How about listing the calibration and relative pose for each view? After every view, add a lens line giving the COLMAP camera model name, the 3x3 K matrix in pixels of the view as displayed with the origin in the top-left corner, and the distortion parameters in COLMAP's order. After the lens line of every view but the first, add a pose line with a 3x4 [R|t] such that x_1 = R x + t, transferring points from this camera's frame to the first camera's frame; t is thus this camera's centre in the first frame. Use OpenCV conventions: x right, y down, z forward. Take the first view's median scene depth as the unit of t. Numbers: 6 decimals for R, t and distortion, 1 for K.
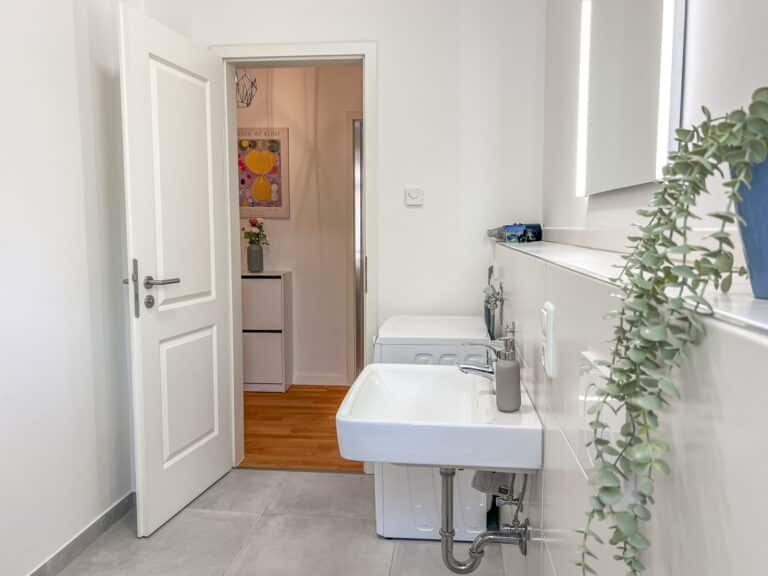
lens RADIAL K [[575.7, 0, 384.5], [0, 575.7, 283.7], [0, 0, 1]] dist [-0.008541, -0.010119]
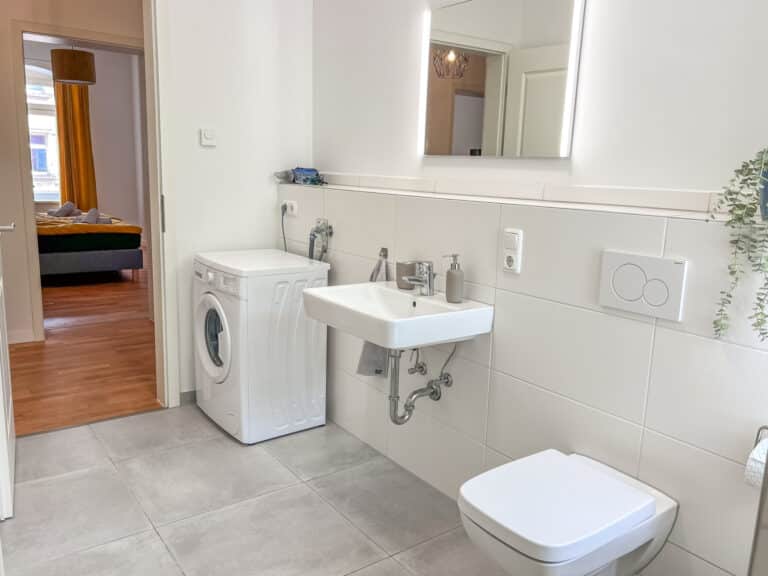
lens RADIAL K [[575.7, 0, 379.1], [0, 575.7, 288.0], [0, 0, 1]] dist [-0.008541, -0.010119]
pose [[0.747812, -0.099746, 0.656375, -0.449450], [0.020325, 0.991626, 0.127536, -0.007897], [-0.663600, -0.082032, 0.743577, 0.000638]]
